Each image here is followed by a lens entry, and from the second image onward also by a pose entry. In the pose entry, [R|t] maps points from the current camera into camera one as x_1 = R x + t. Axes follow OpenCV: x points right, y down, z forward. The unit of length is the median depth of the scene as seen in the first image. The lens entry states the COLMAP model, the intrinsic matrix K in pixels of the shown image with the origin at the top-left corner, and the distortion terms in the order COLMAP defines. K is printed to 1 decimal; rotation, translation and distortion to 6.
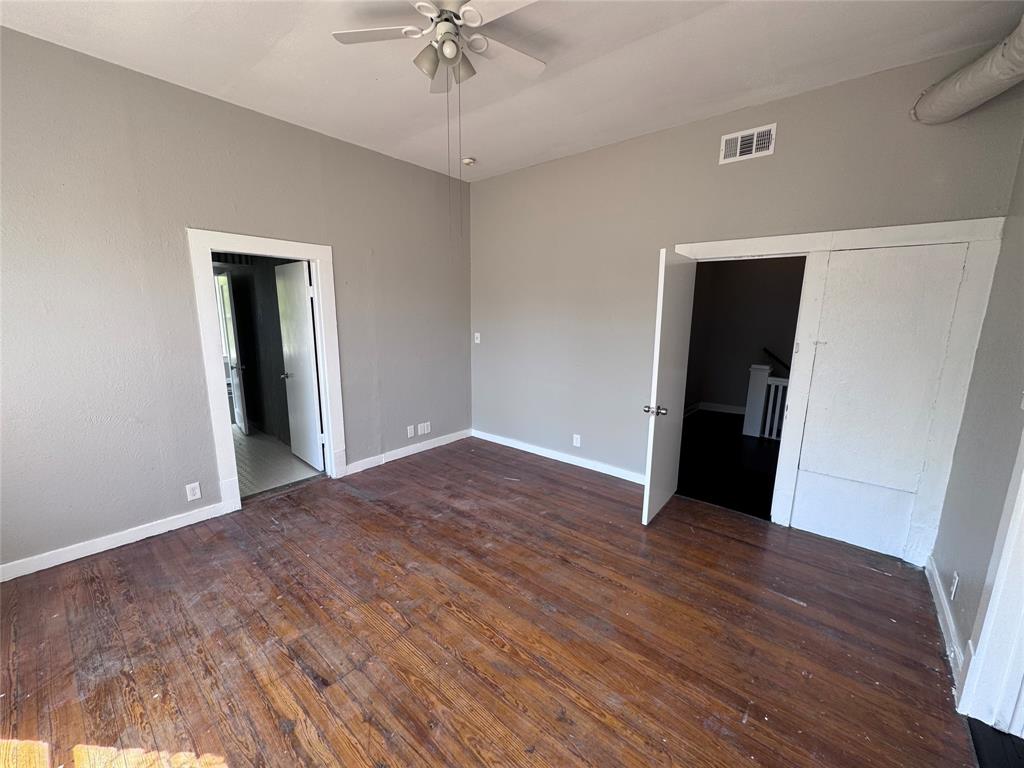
lens RADIAL K [[409.2, 0, 512.0], [0, 409.2, 383.8], [0, 0, 1]] dist [-0.002429, -0.000122]
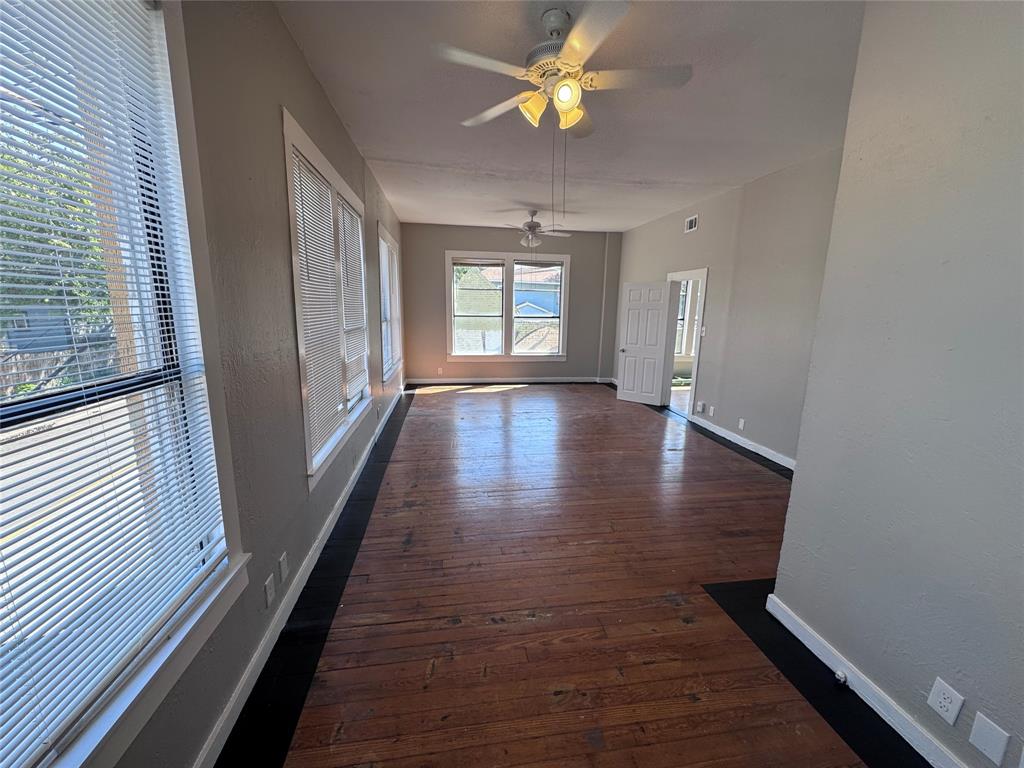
lens RADIAL K [[409.2, 0, 514.6], [0, 409.2, 385.3], [0, 0, 1]] dist [-0.002429, -0.000122]
pose [[0.748029, 0.136566, -0.649463, 1.282554], [-0.143869, 0.988697, 0.042196, 0.224452], [0.647885, 0.061874, 0.759221, -0.985955]]
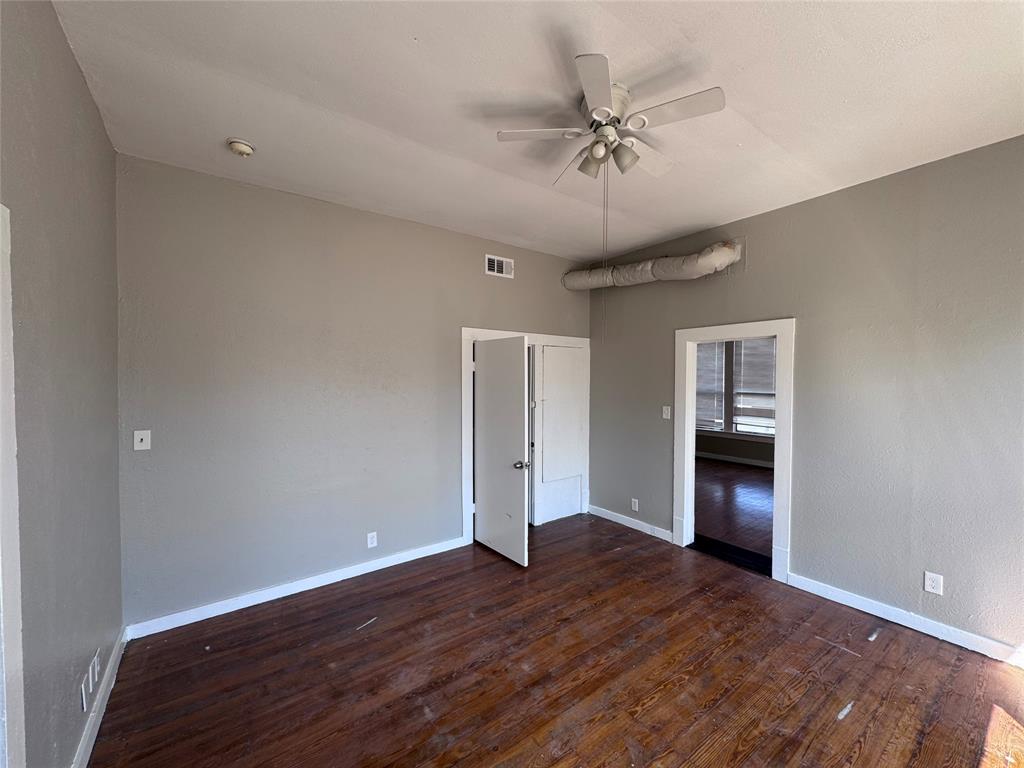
lens RADIAL K [[409.2, 0, 510.8], [0, 409.2, 385.2], [0, 0, 1]] dist [-0.002429, -0.000122]
pose [[0.233226, -0.029086, 0.971987, -0.785721], [0.176324, 0.984248, -0.012856, -0.149322], [-0.956303, 0.174383, 0.234681, 0.678277]]
